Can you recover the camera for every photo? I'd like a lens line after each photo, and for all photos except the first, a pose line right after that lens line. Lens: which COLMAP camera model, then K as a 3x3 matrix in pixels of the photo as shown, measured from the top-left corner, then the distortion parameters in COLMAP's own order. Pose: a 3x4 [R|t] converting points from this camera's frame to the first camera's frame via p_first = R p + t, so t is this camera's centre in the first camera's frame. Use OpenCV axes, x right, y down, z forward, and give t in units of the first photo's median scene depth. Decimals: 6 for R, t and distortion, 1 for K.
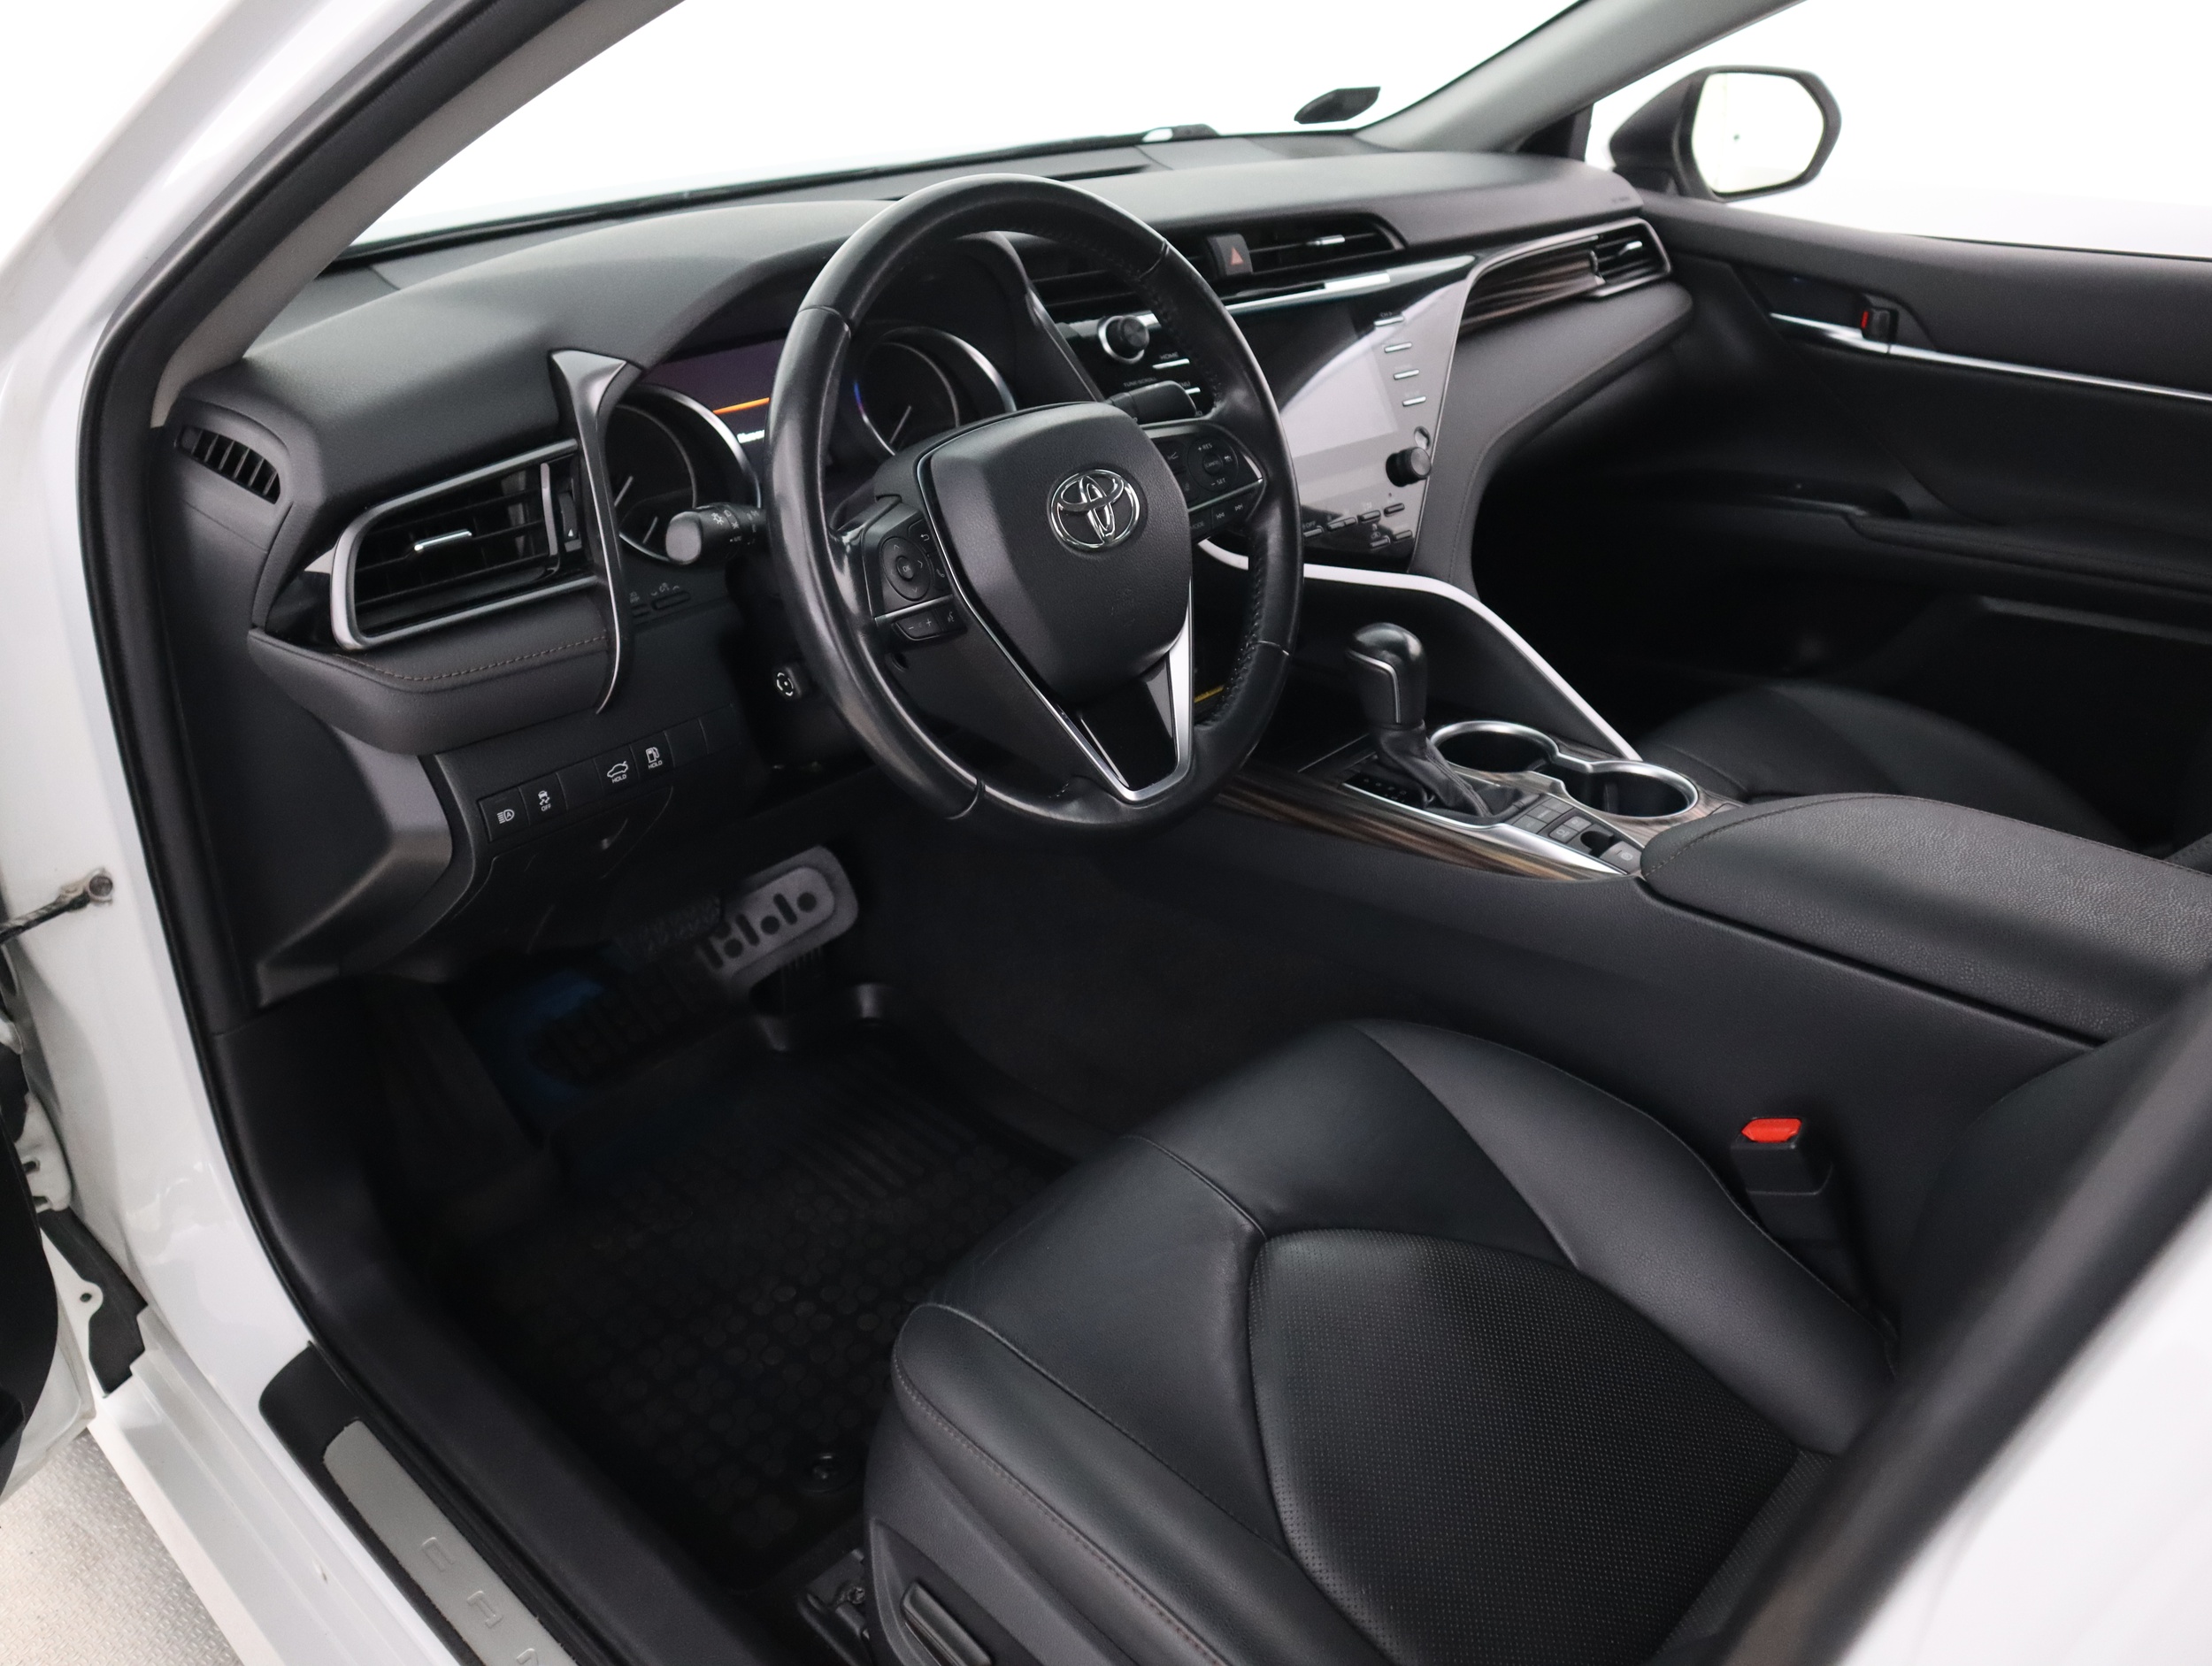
lens RADIAL K [[1837.9, 0, 1105.2], [0, 1837.9, 830.7], [0, 0, 1]] dist [-0.053277, 0.012288]
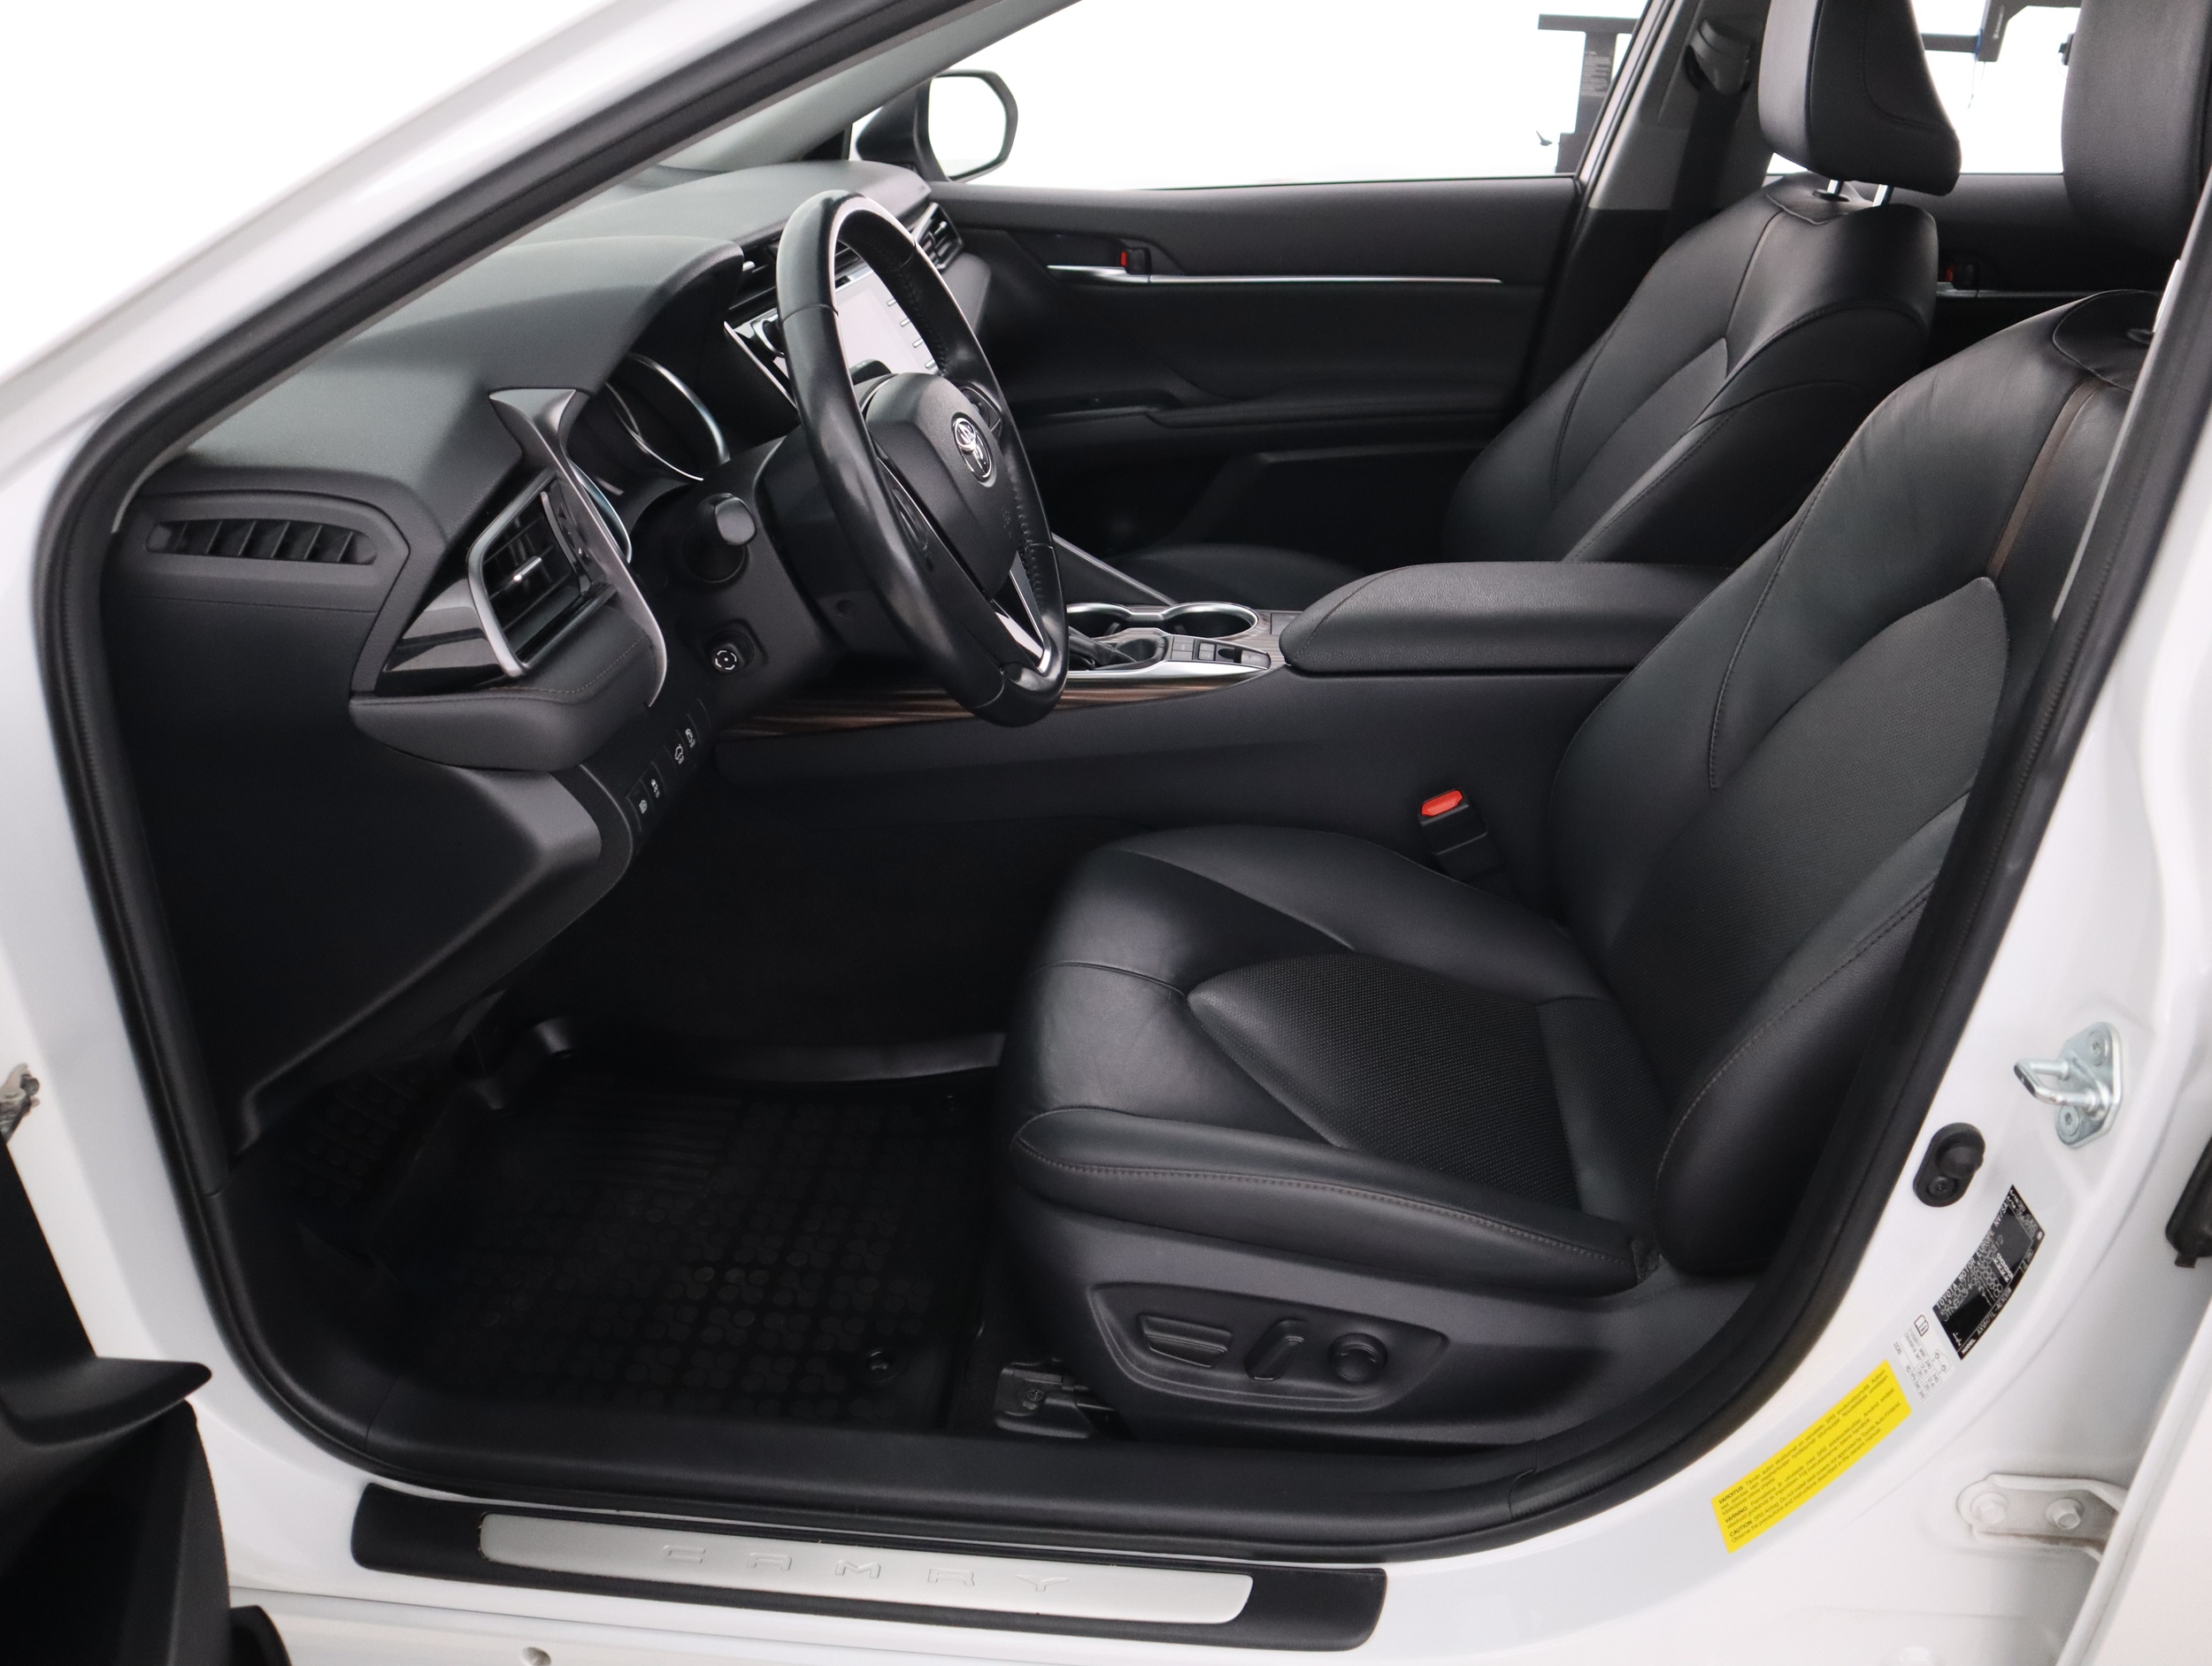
lens RADIAL K [[1964.9, 0, 1100.2], [0, 1964.9, 835.4], [0, 0, 1]] dist [-0.044877, 0.006958]
pose [[0.769682, -0.278479, 0.574490, -0.572901], [0.296172, 0.952913, 0.065115, 0.008735], [-0.565572, 0.120030, 0.815918, -0.065958]]
